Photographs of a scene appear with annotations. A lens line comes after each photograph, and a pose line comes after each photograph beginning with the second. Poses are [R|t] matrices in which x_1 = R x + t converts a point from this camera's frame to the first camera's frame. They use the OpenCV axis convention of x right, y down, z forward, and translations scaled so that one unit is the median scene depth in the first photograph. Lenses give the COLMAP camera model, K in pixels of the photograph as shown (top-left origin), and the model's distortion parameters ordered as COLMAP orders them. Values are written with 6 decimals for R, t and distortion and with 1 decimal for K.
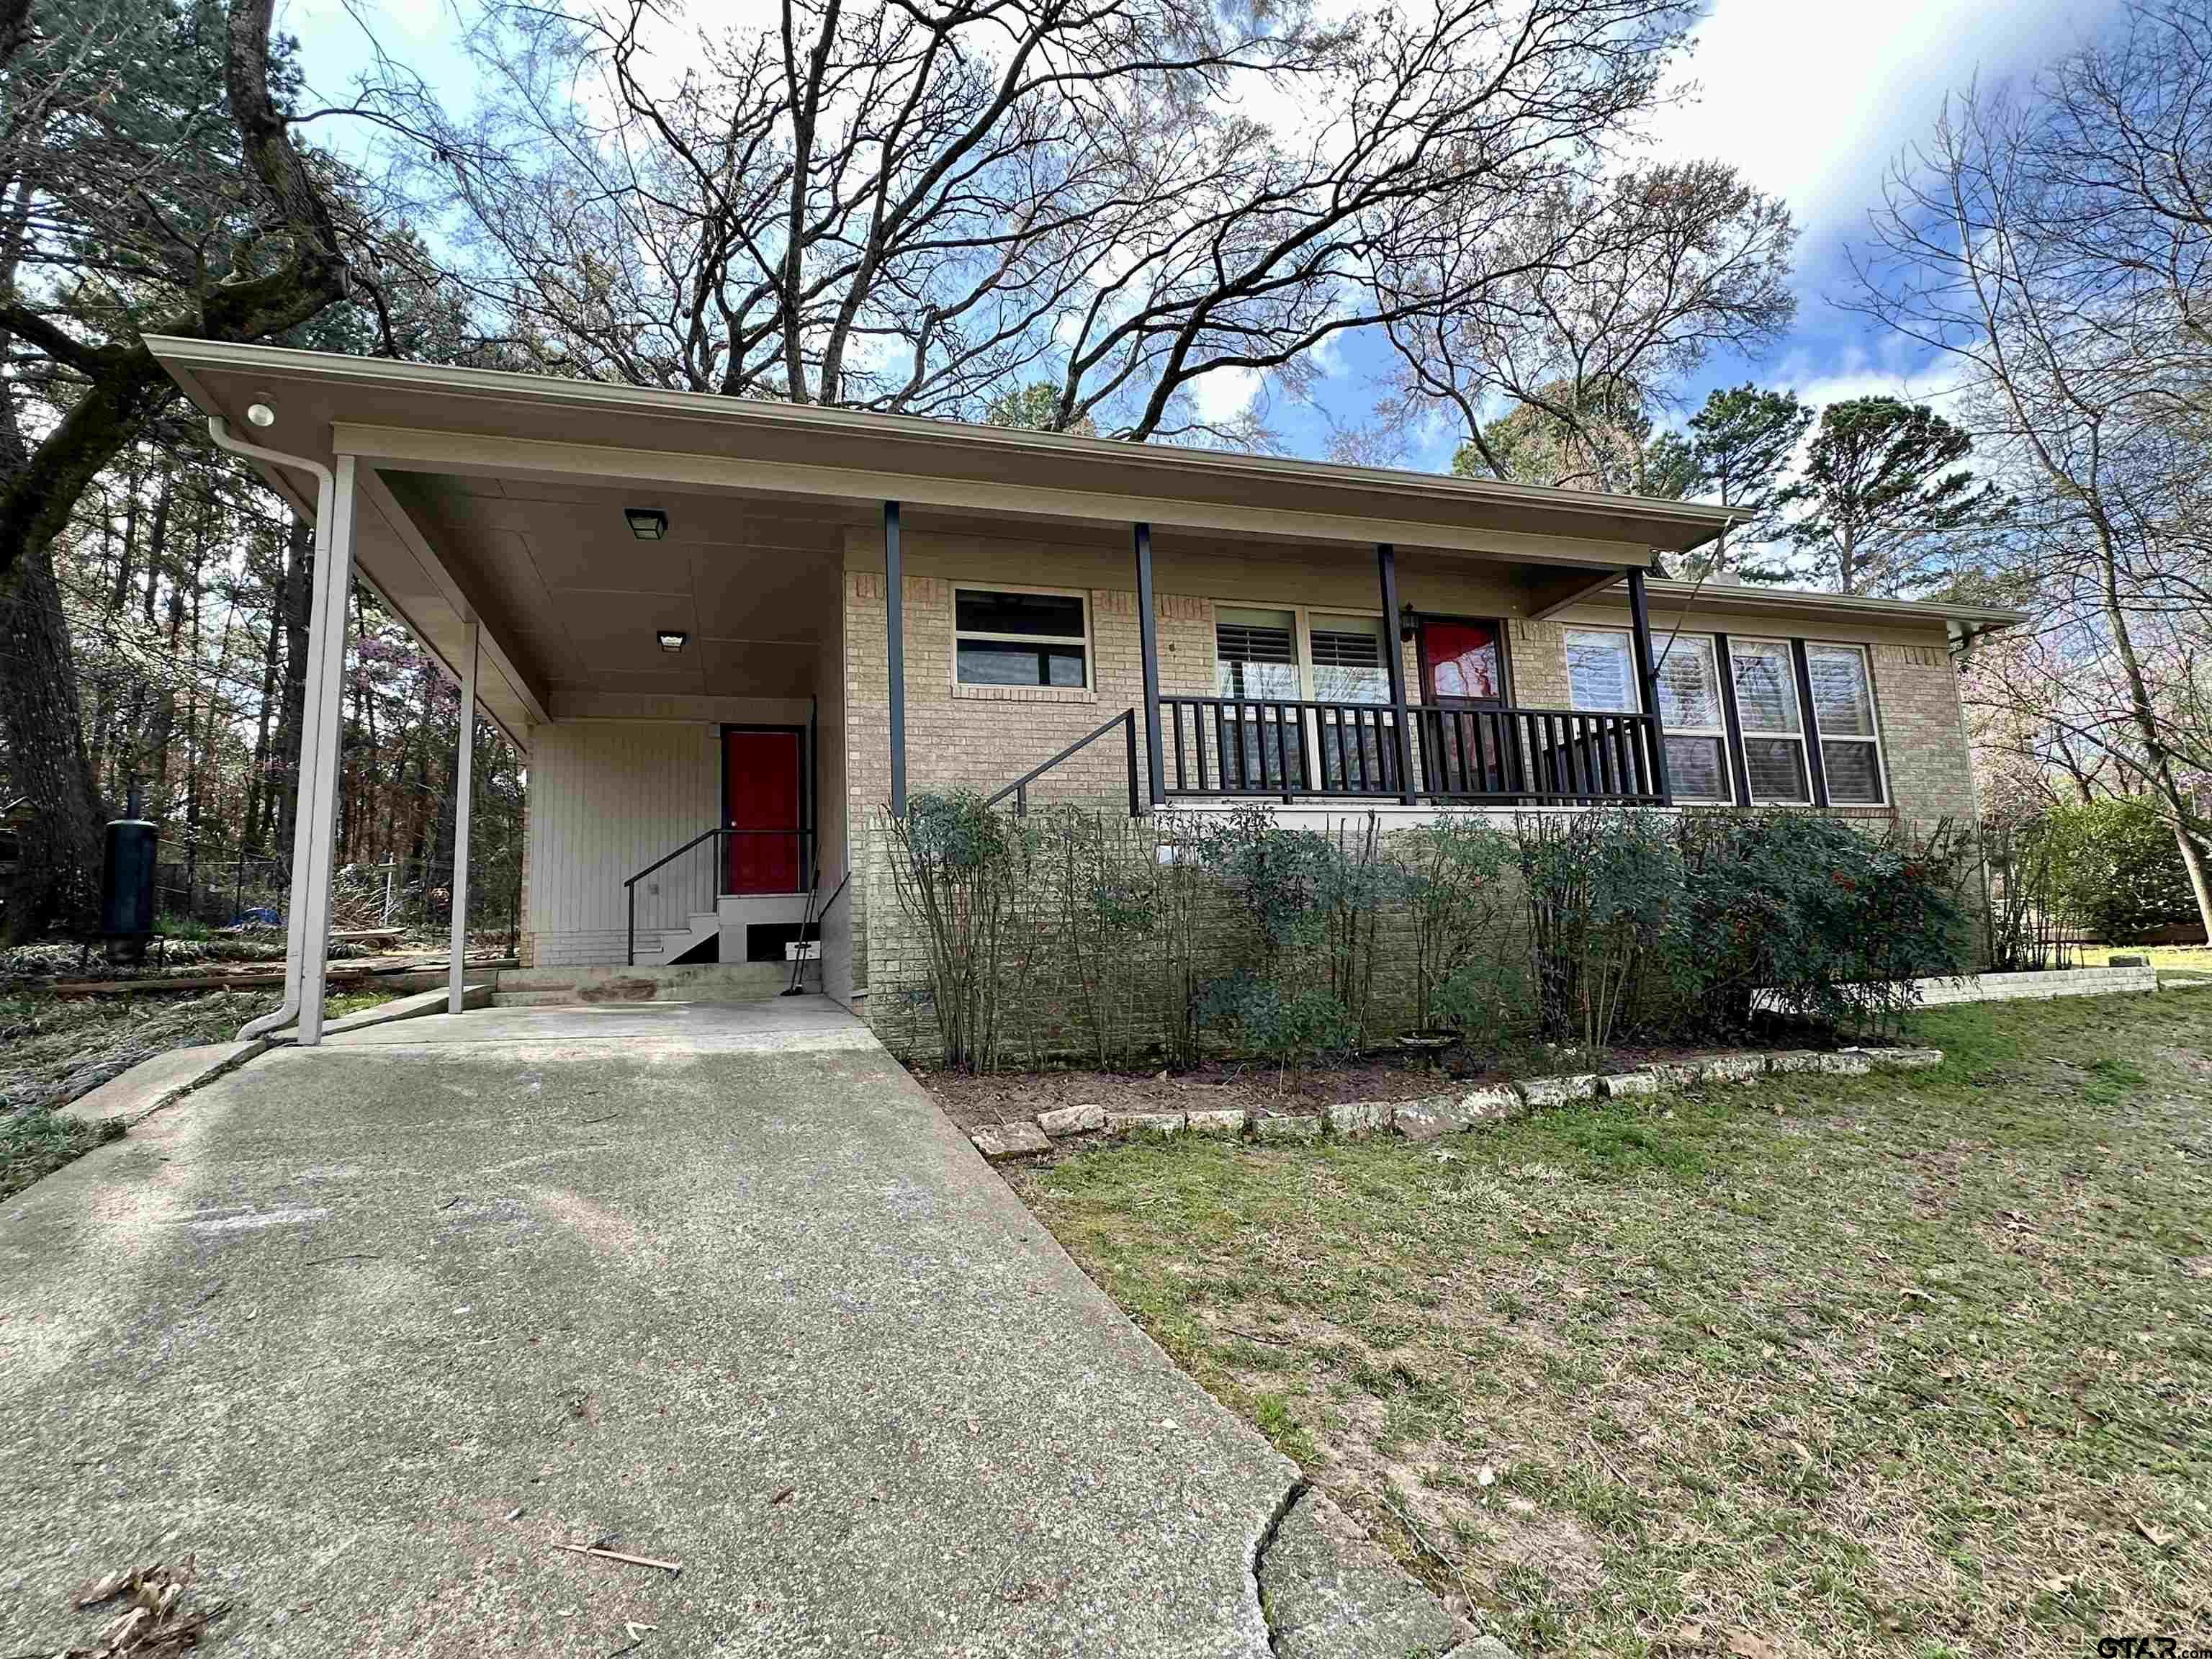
lens RADIAL K [[1091.2, 0, 1106.0], [0, 1091.2, 829.5], [0, 0, 1]] dist [-0.002123, -0.000301]
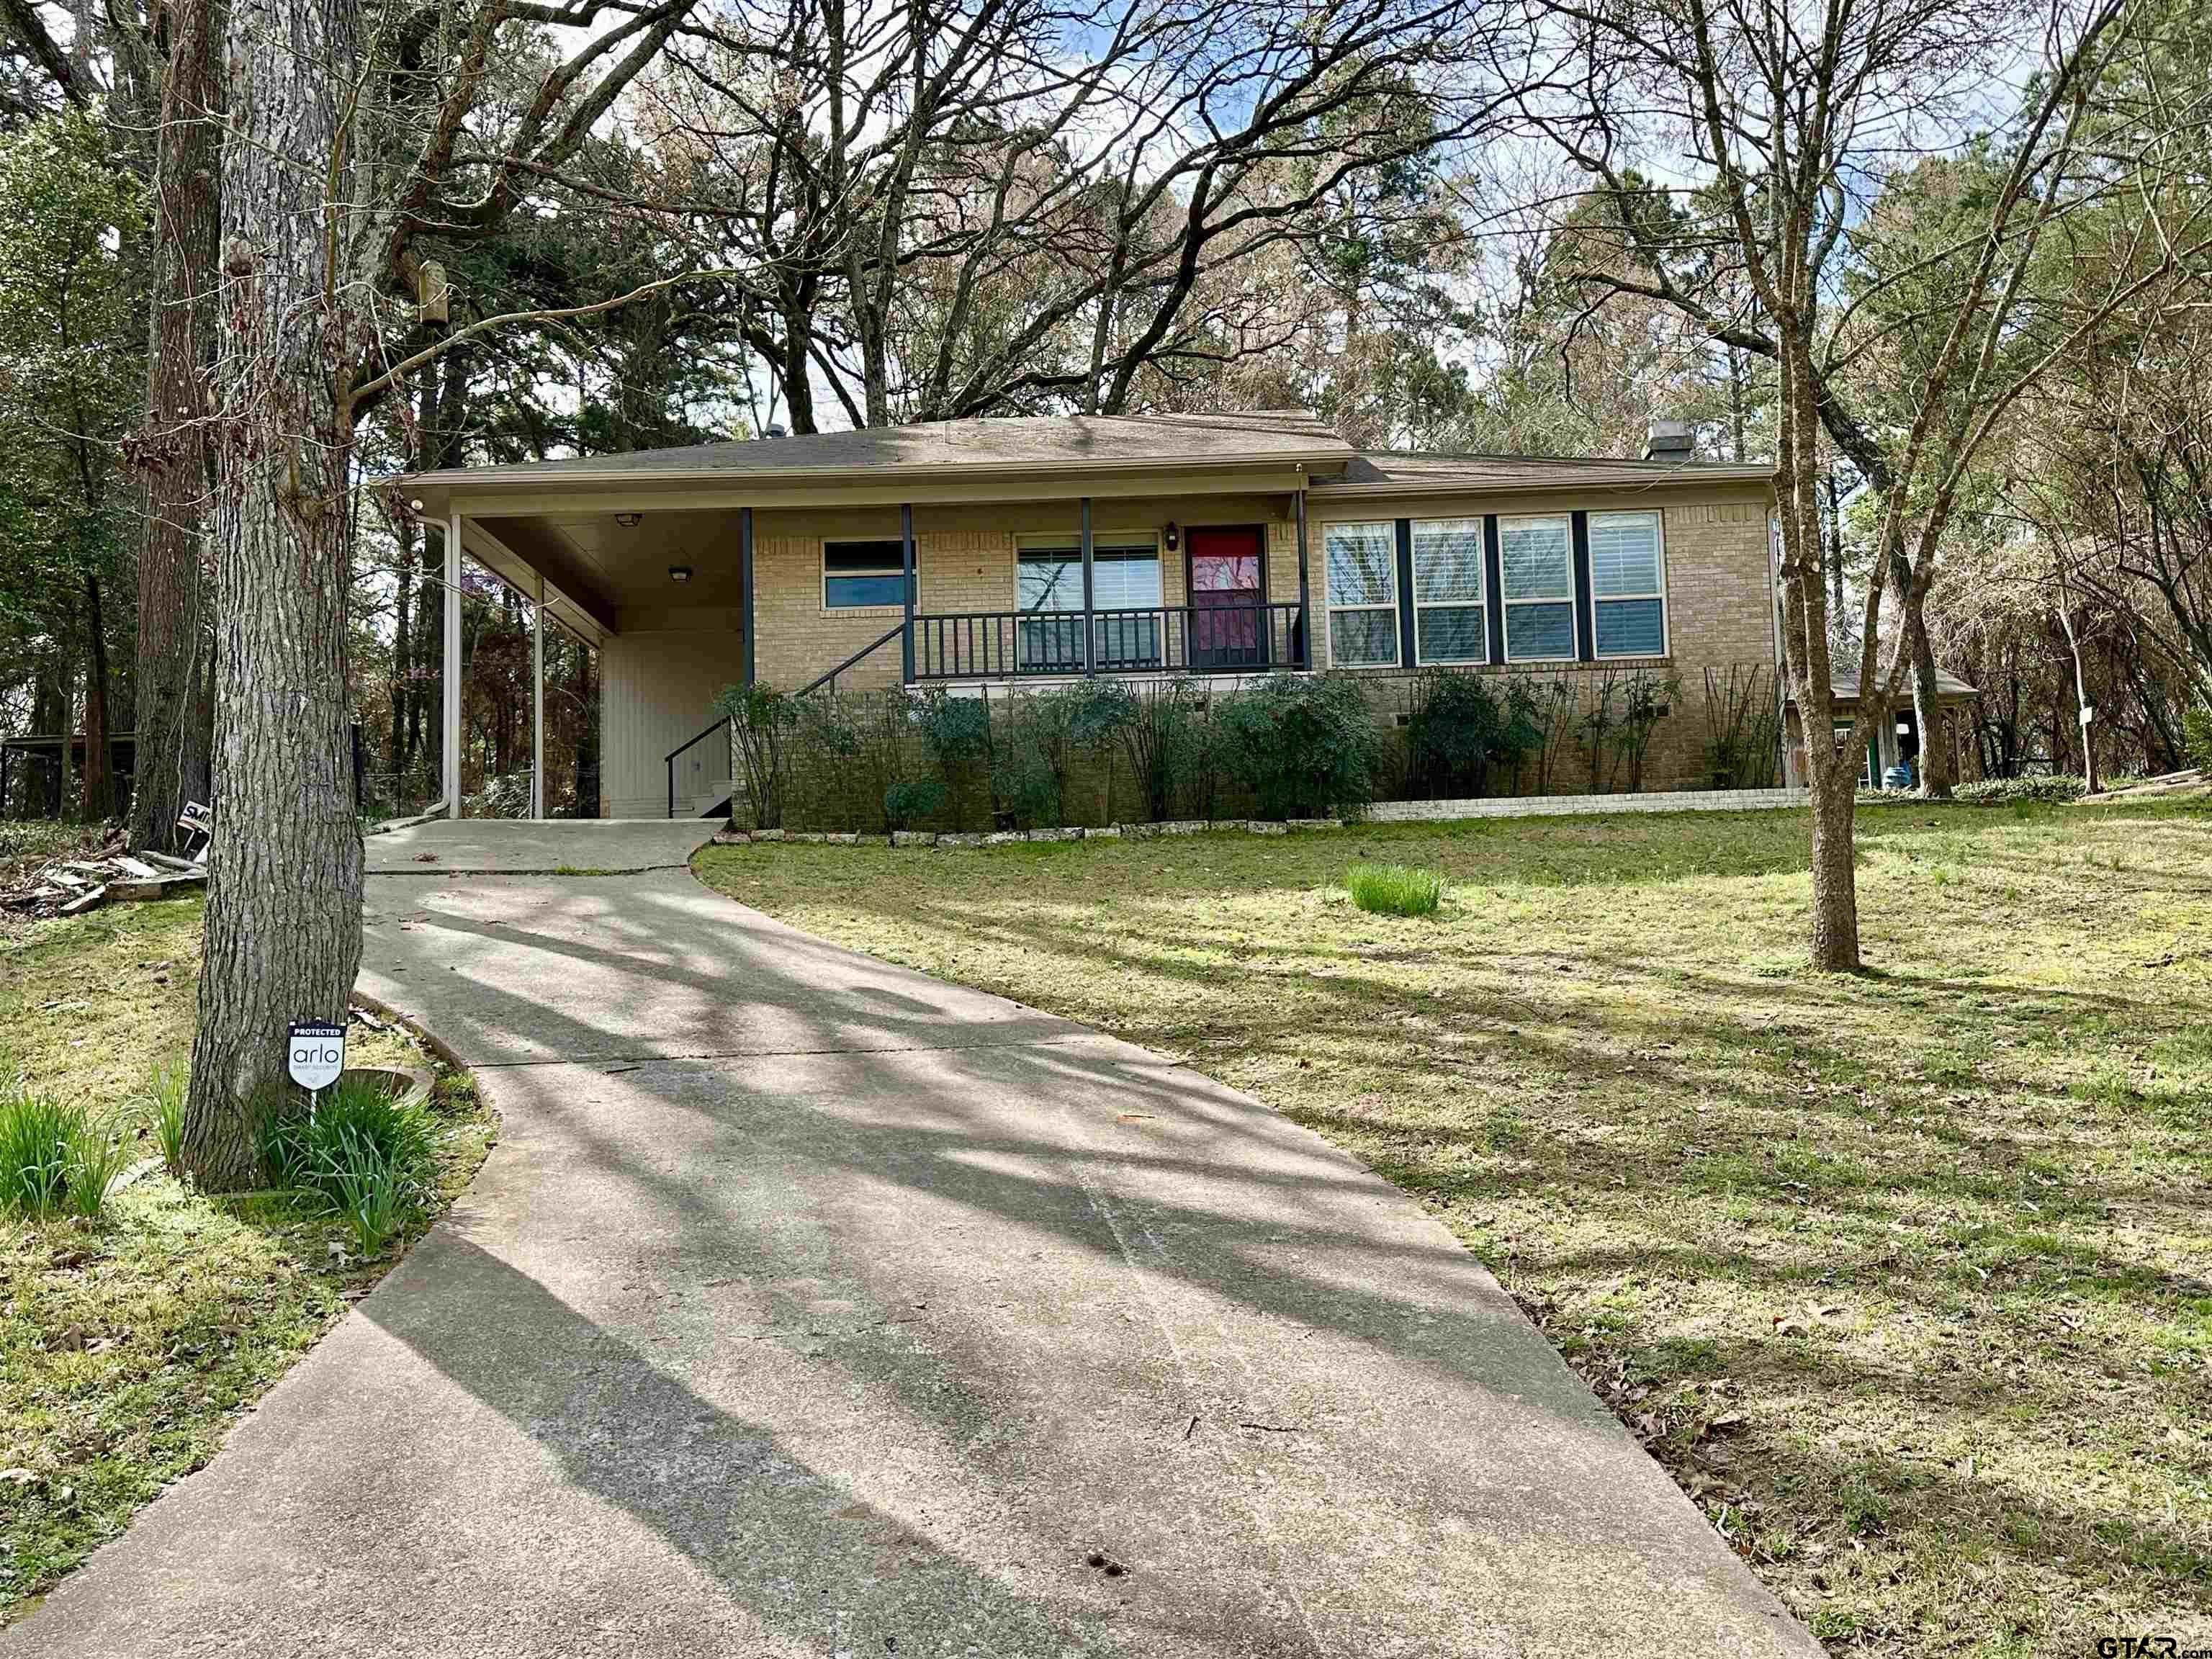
lens RADIAL K [[1864.7, 0, 1110.5], [0, 1864.7, 816.5], [0, 0, 1]] dist [0.101292, 0.000130]
pose [[0.954899, -0.019173, -0.296311, 0.822441], [0.032461, 0.998673, 0.039991, 0.051098], [0.295151, -0.047806, 0.954254, -1.113793]]
